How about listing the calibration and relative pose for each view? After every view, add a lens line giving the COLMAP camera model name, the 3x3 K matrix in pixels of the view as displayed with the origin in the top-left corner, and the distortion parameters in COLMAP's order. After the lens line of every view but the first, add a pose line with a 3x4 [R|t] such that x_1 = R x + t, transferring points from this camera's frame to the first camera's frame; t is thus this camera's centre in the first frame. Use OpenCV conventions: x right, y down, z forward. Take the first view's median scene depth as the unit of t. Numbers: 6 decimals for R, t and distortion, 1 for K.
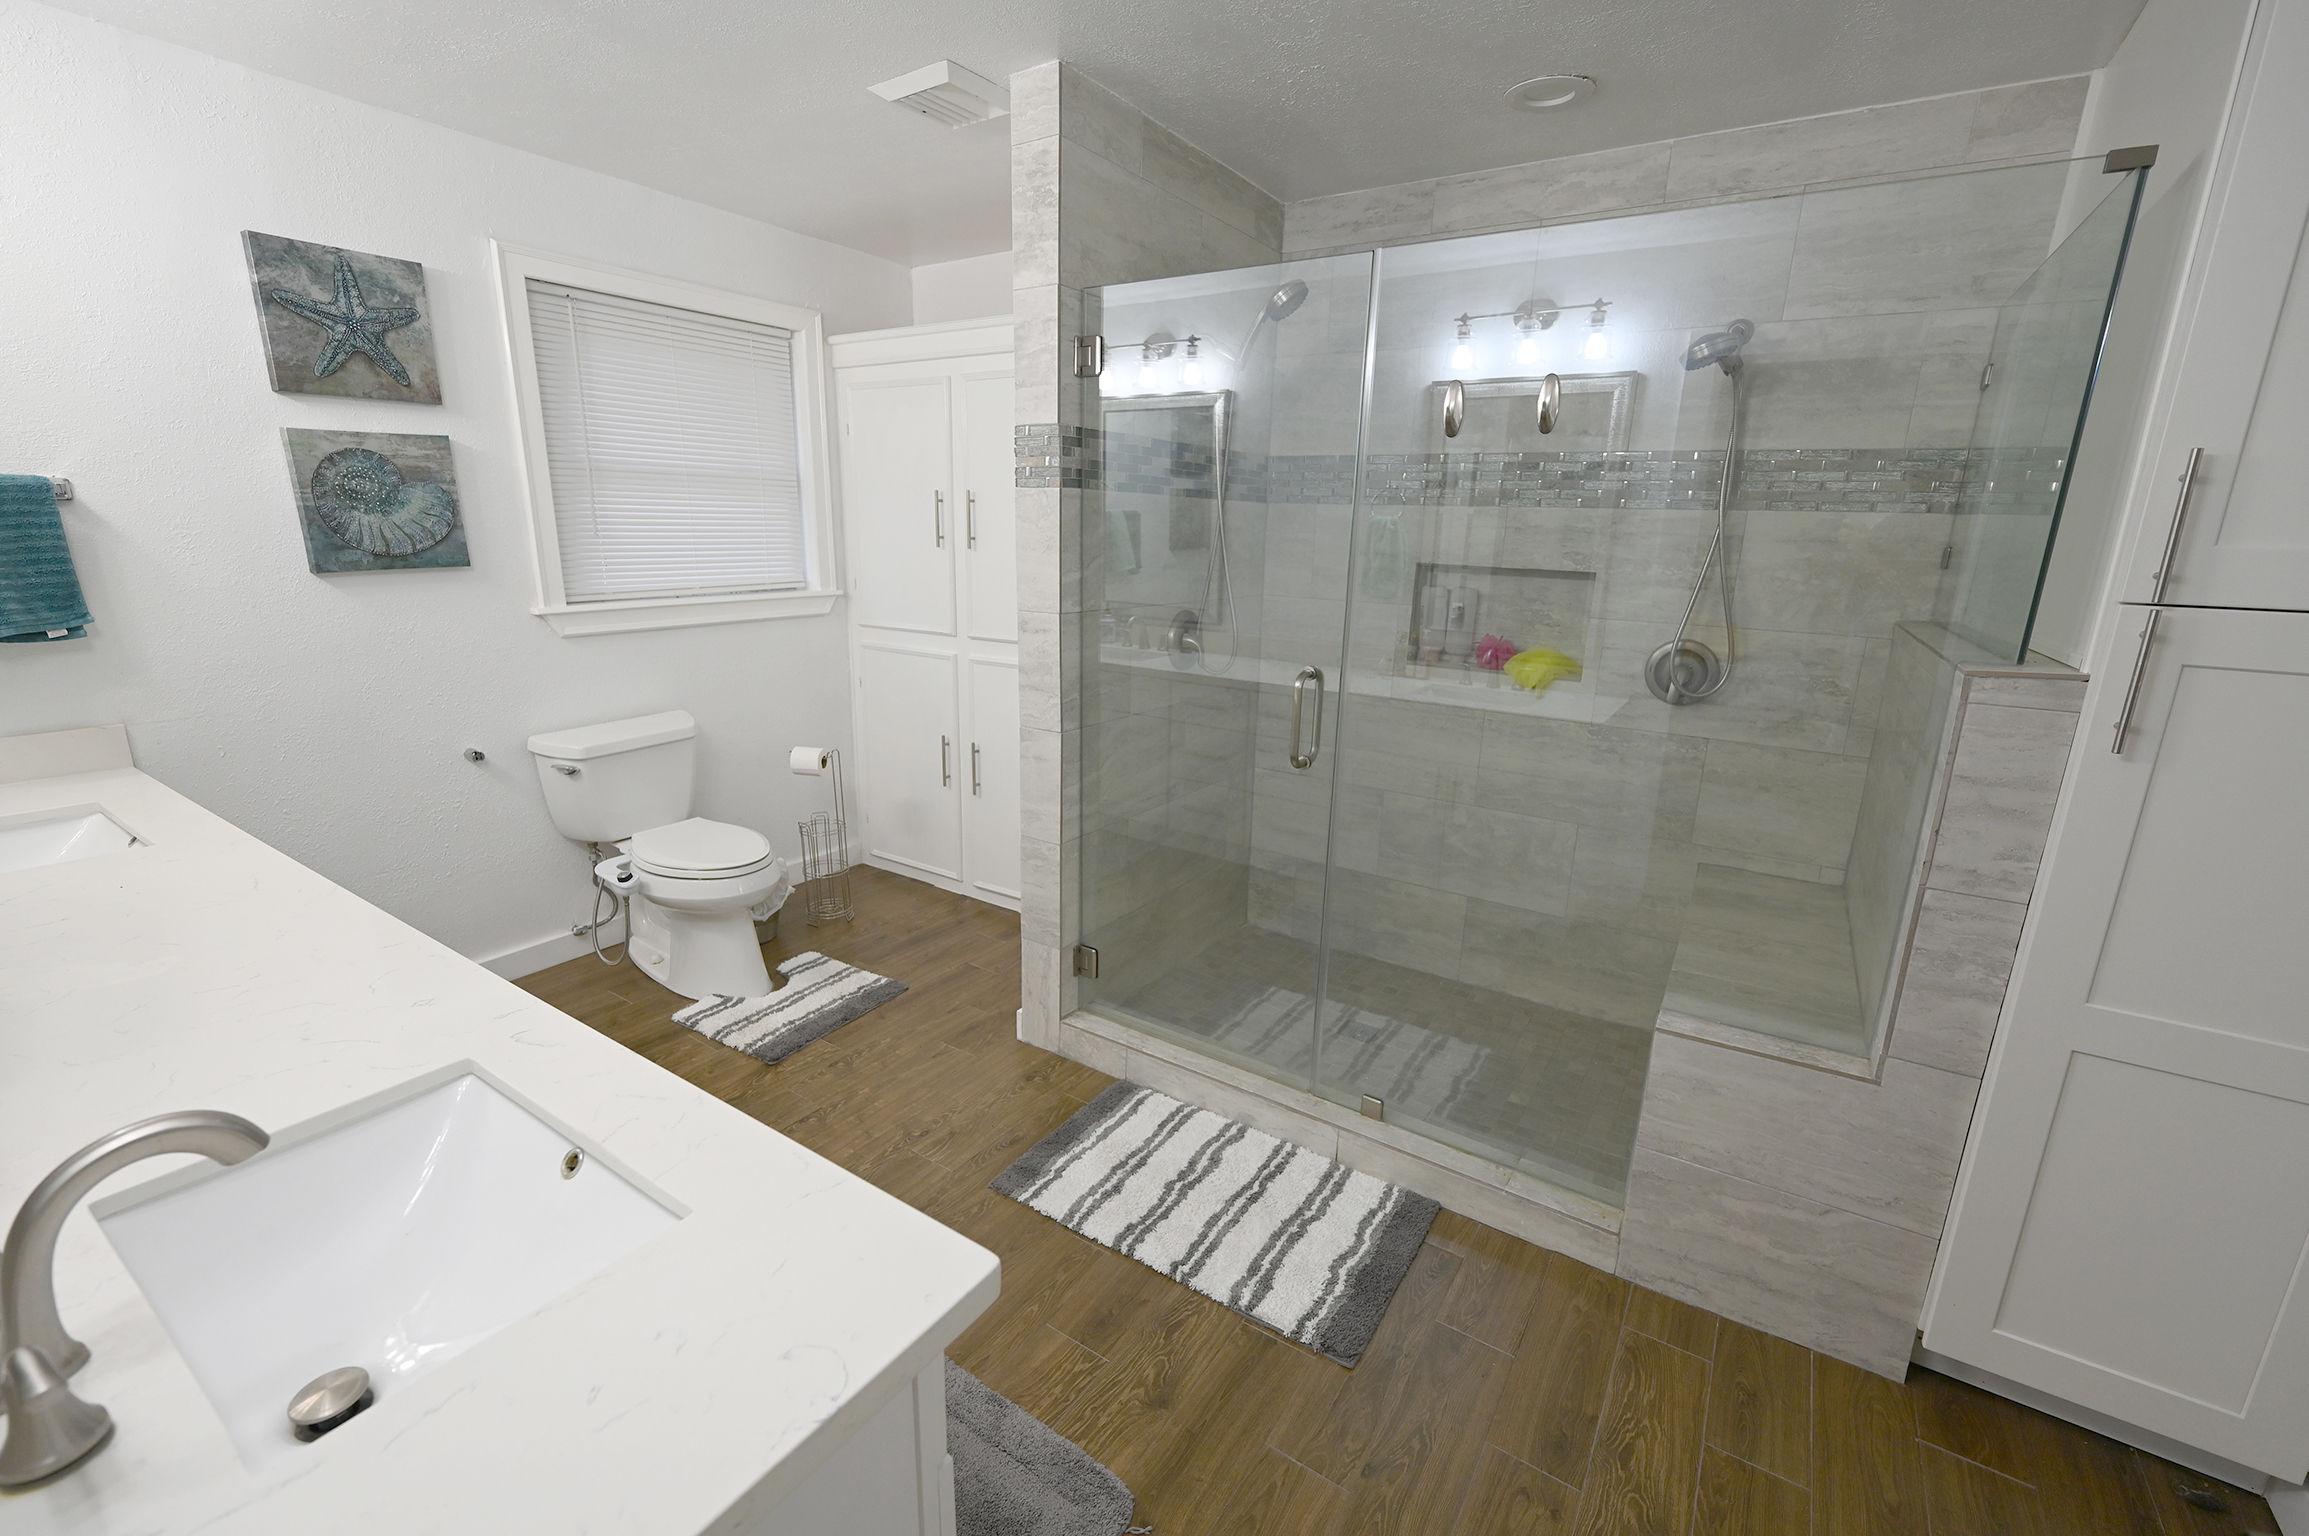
lens RADIAL K [[980.5, 0, 1158.0], [0, 980.5, 769.3], [0, 0, 1]] dist [-0.000210, -0.000219]
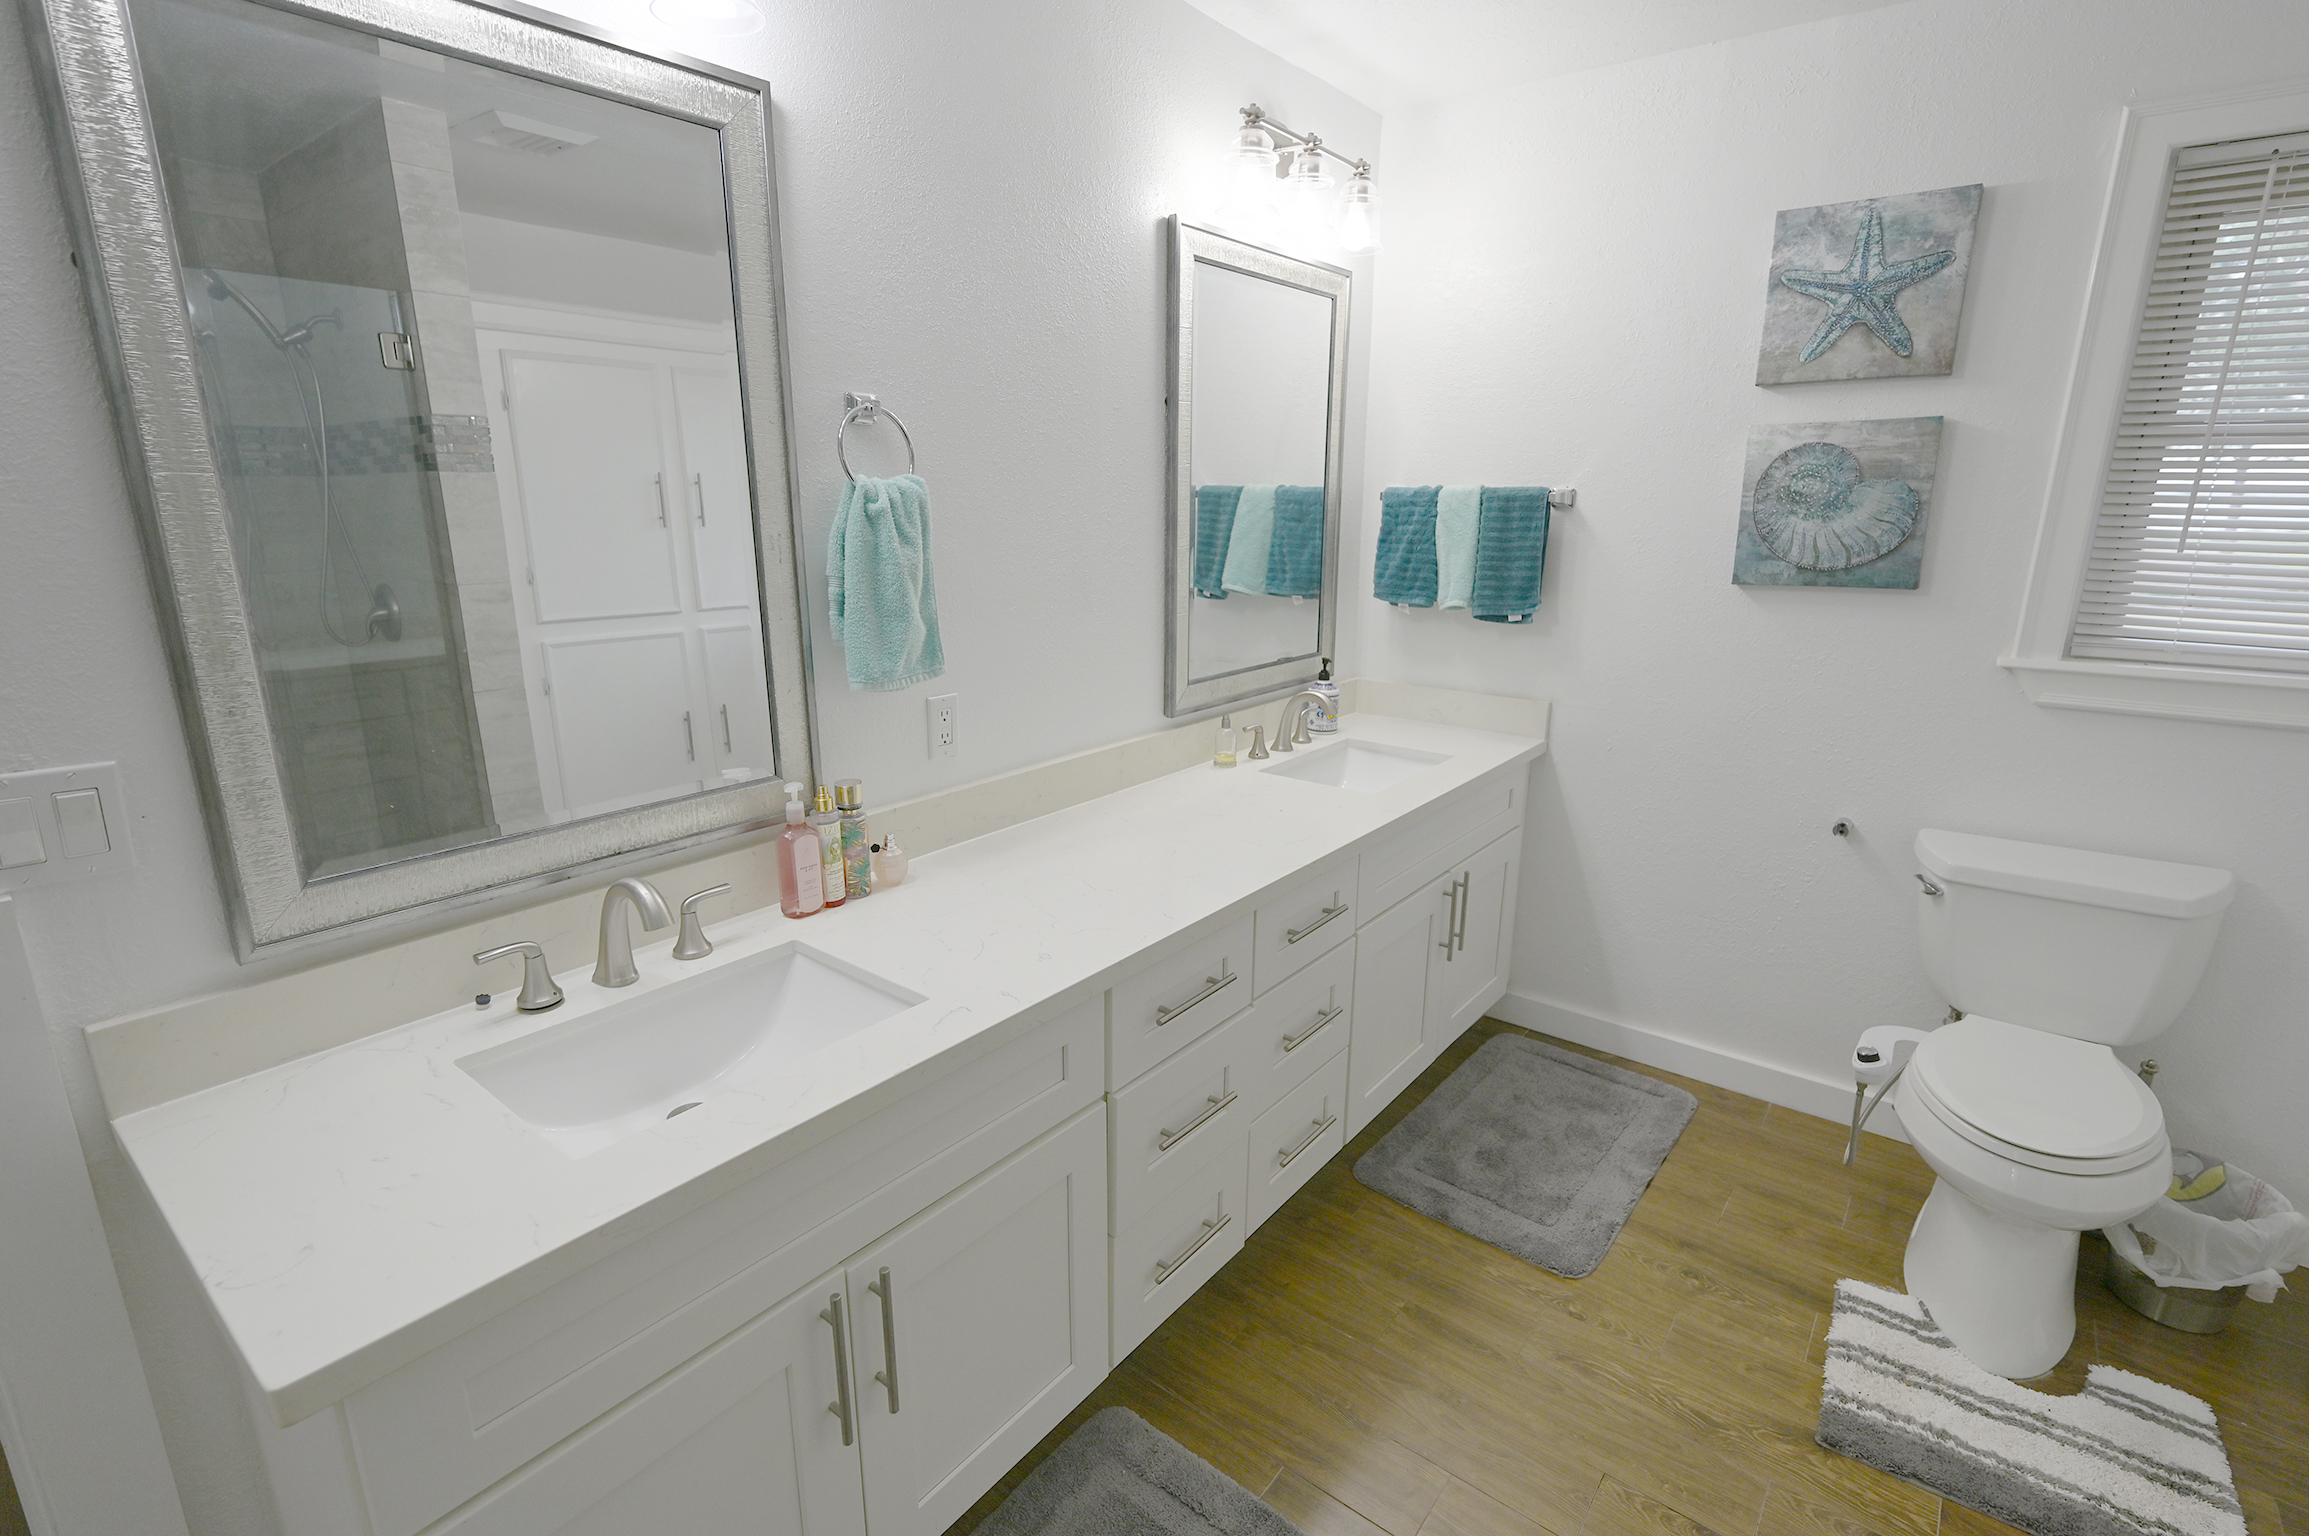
lens RADIAL K [[1065.5, 0, 1162.3], [0, 1065.5, 765.1], [0, 0, 1]] dist [0.002447, 0.000361]
pose [[-0.075451, 0.222252, -0.972066, 0.173887], [-0.258066, 0.937279, 0.234329, -0.133261], [0.963176, 0.268538, -0.013363, 0.529275]]
